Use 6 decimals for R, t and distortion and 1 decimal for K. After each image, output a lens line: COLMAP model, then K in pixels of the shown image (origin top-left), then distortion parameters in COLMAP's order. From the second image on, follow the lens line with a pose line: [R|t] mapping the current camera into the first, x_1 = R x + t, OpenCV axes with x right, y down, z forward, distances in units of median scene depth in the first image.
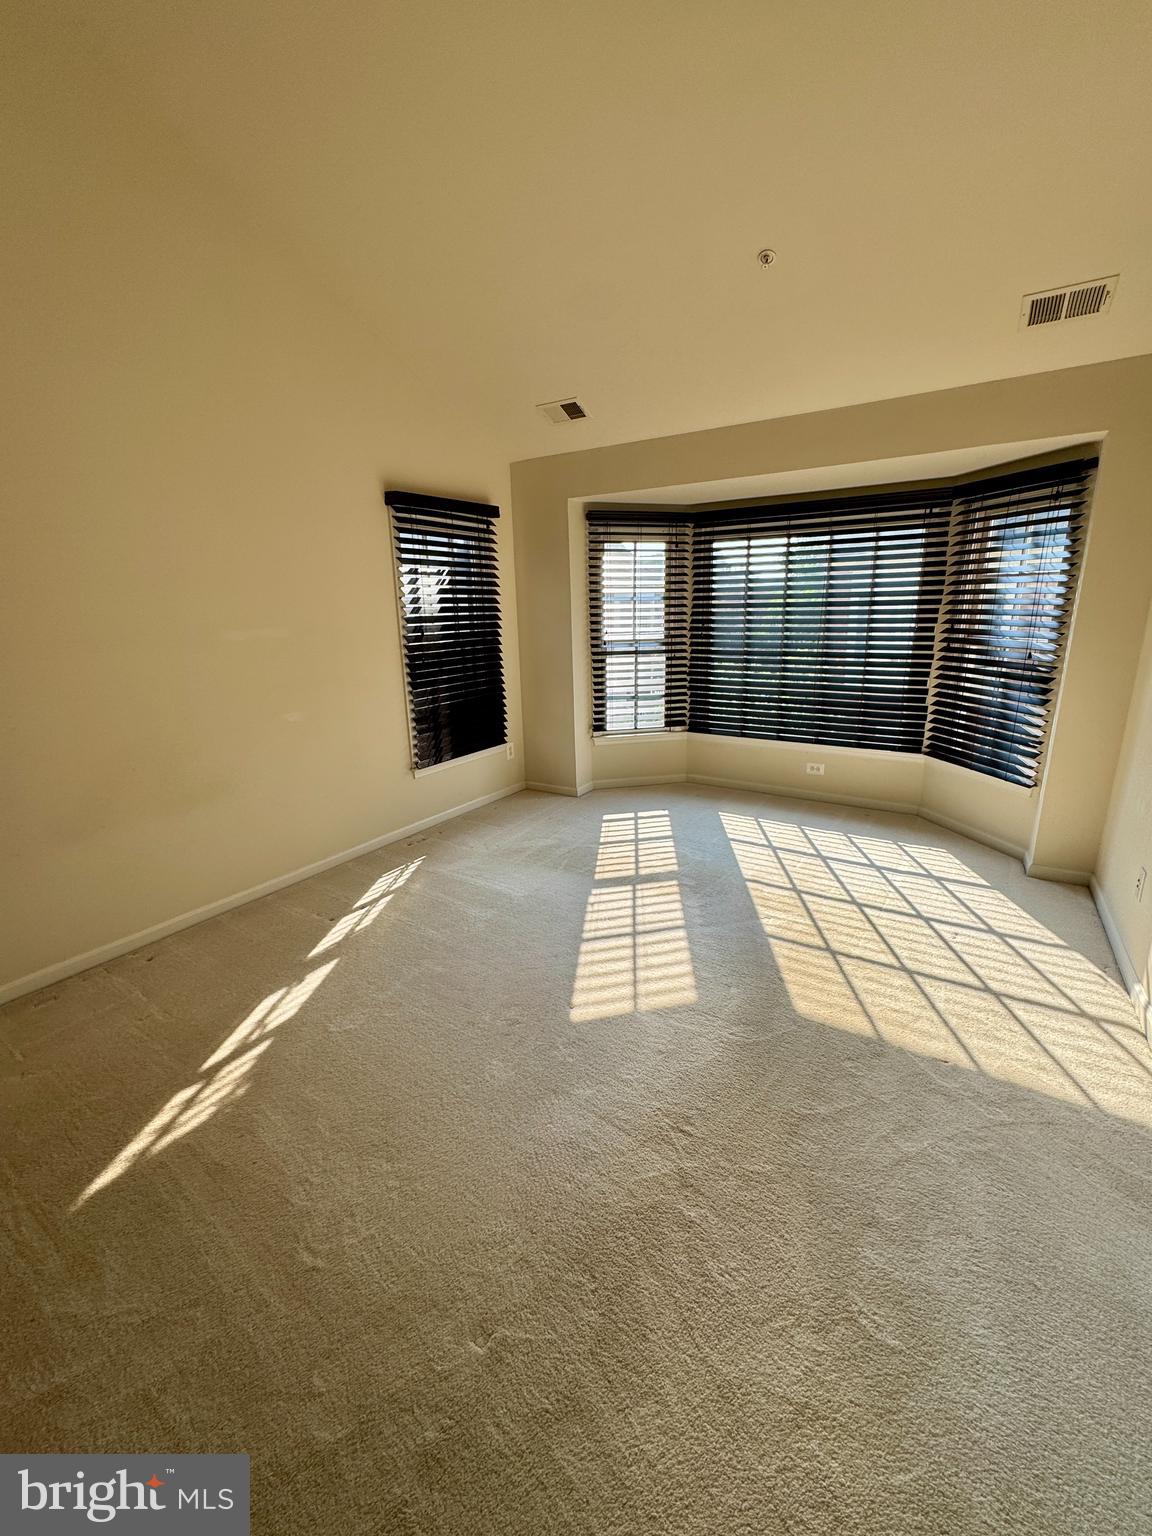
lens RADIAL K [[612.8, 0, 579.8], [0, 612.8, 768.8], [0, 0, 1]] dist [-0.001679, 0.000530]
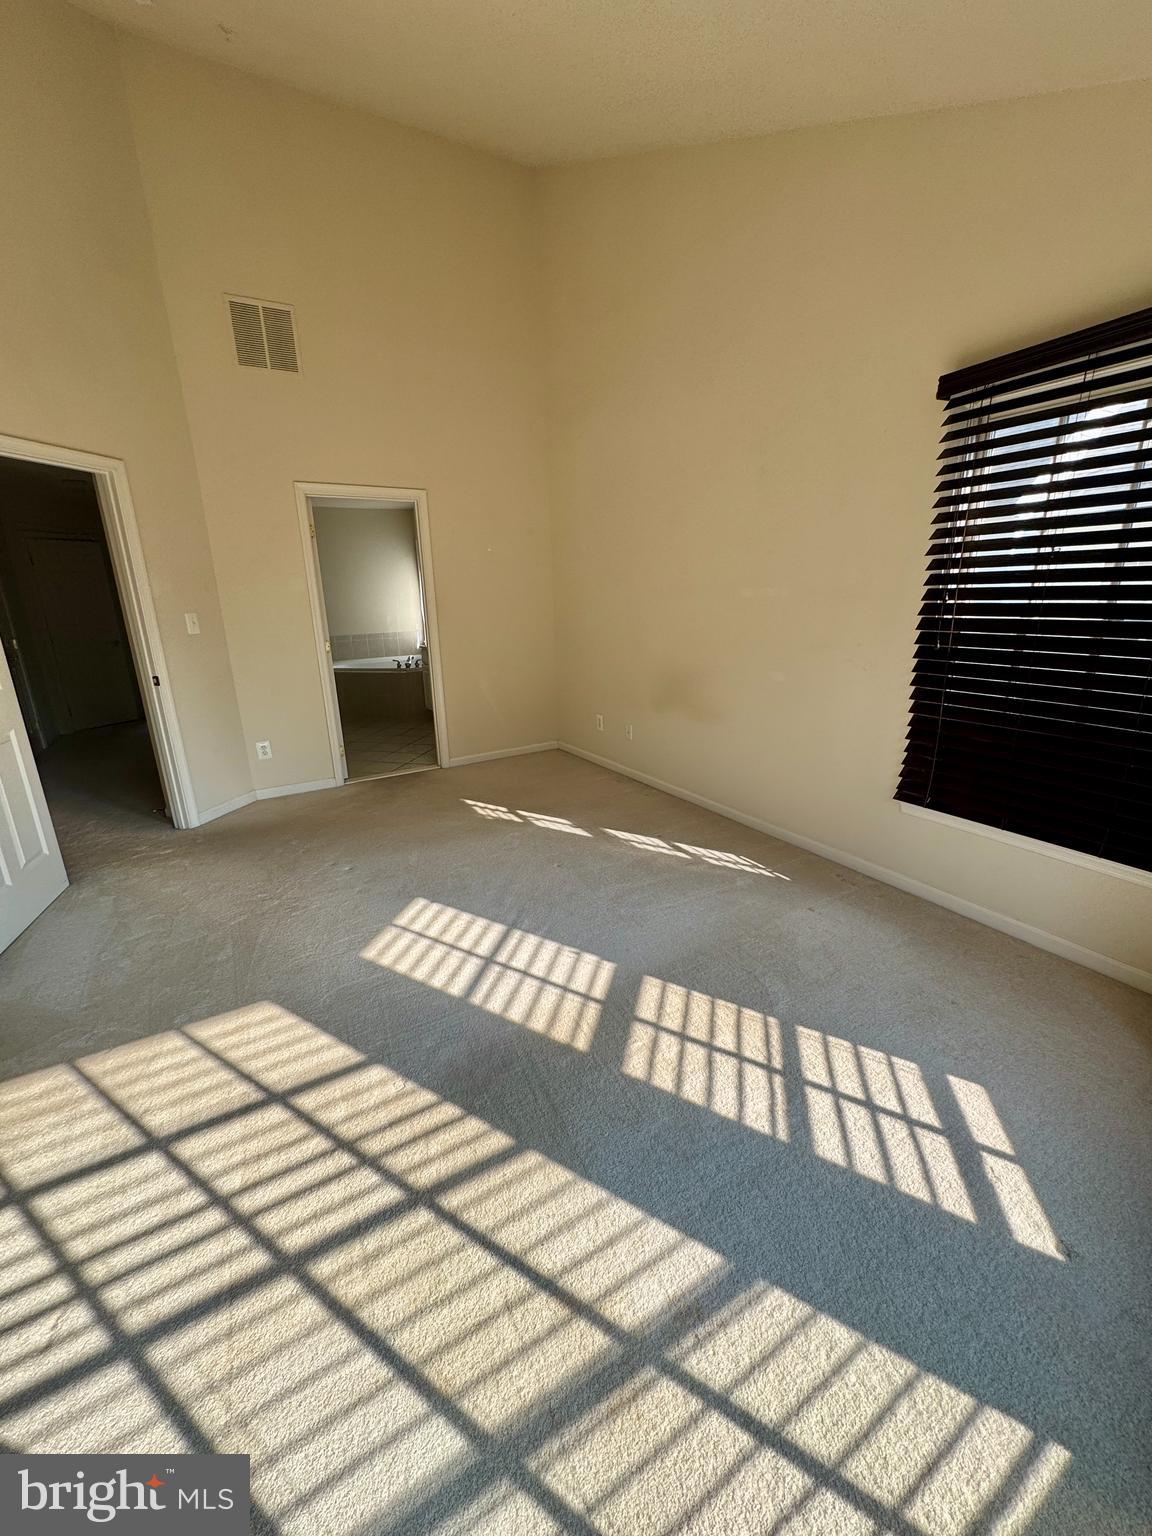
lens RADIAL K [[612.8, 0, 576.2], [0, 612.8, 770.9], [0, 0, 1]] dist [-0.001679, 0.000530]
pose [[-0.455348, 0.281685, -0.844578, 0.573915], [-0.194384, 0.894289, 0.403065, -0.283843], [0.868834, 0.347707, -0.352458, 1.107138]]
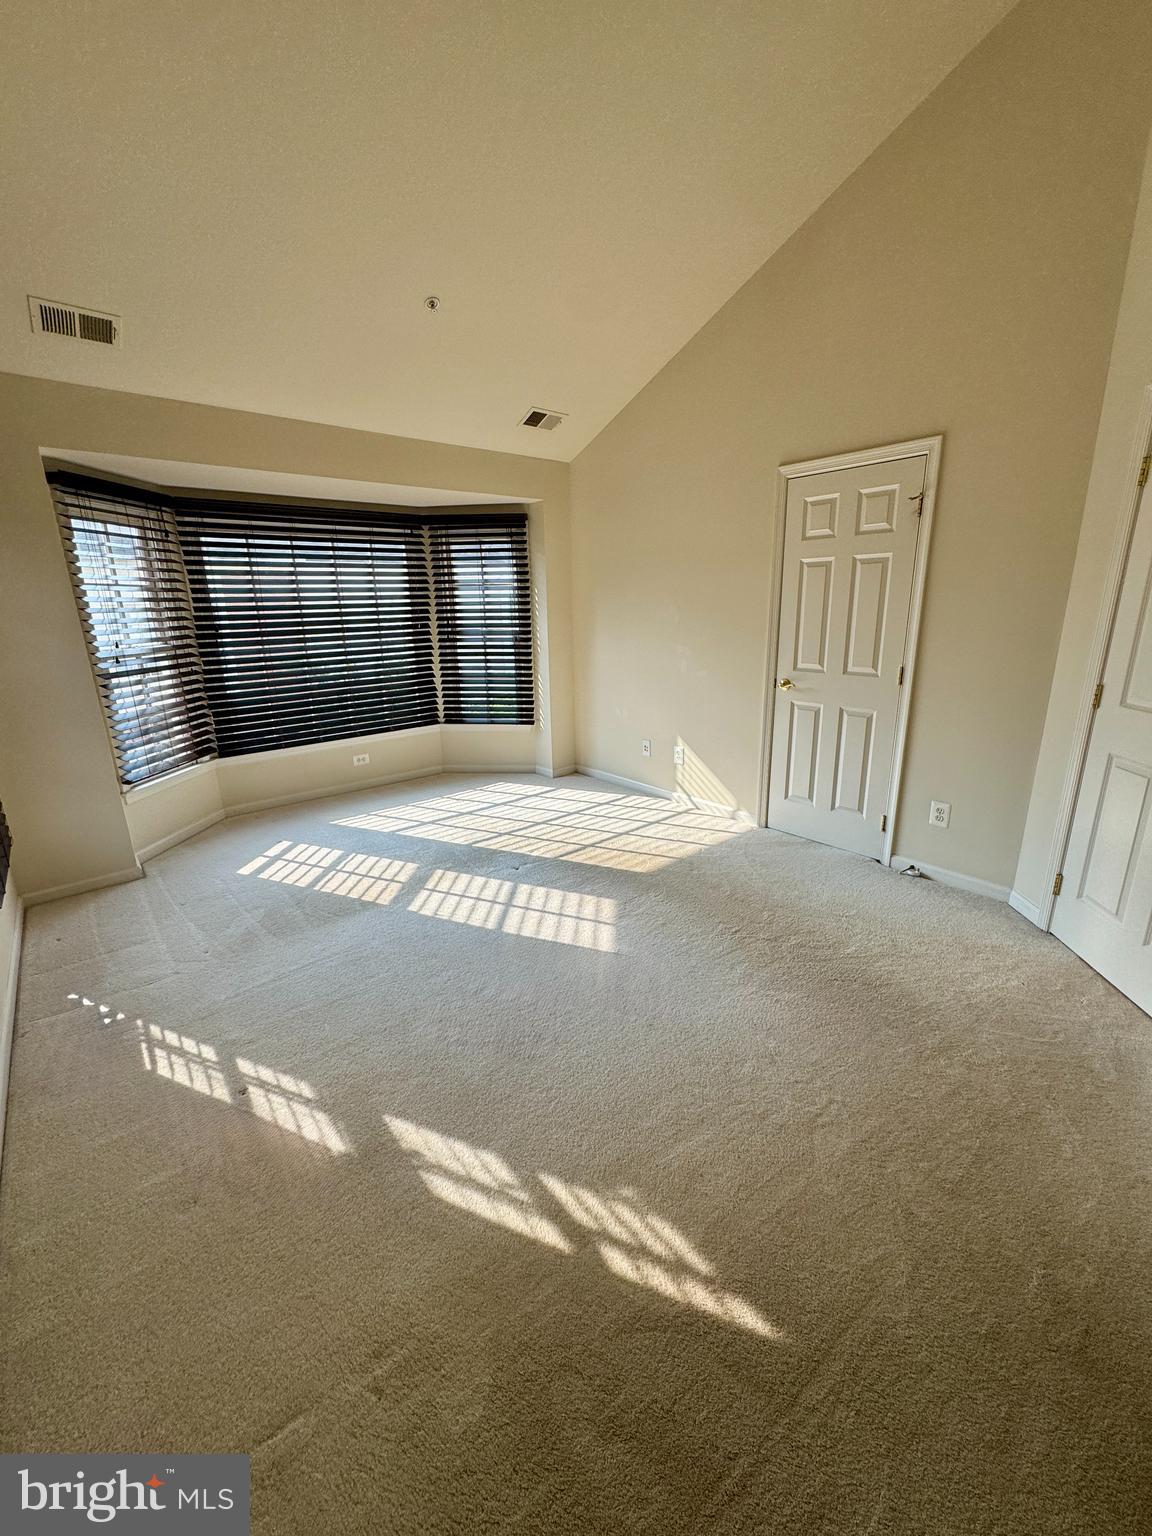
lens RADIAL K [[612.8, 0, 572.6], [0, 612.8, 767.8], [0, 0, 1]] dist [-0.001679, 0.000530]
pose [[0.310965, -0.239345, 0.919791, -0.684605], [0.257499, 0.952792, 0.160877, -0.089048], [-0.914875, 0.186818, 0.357916, 0.390438]]
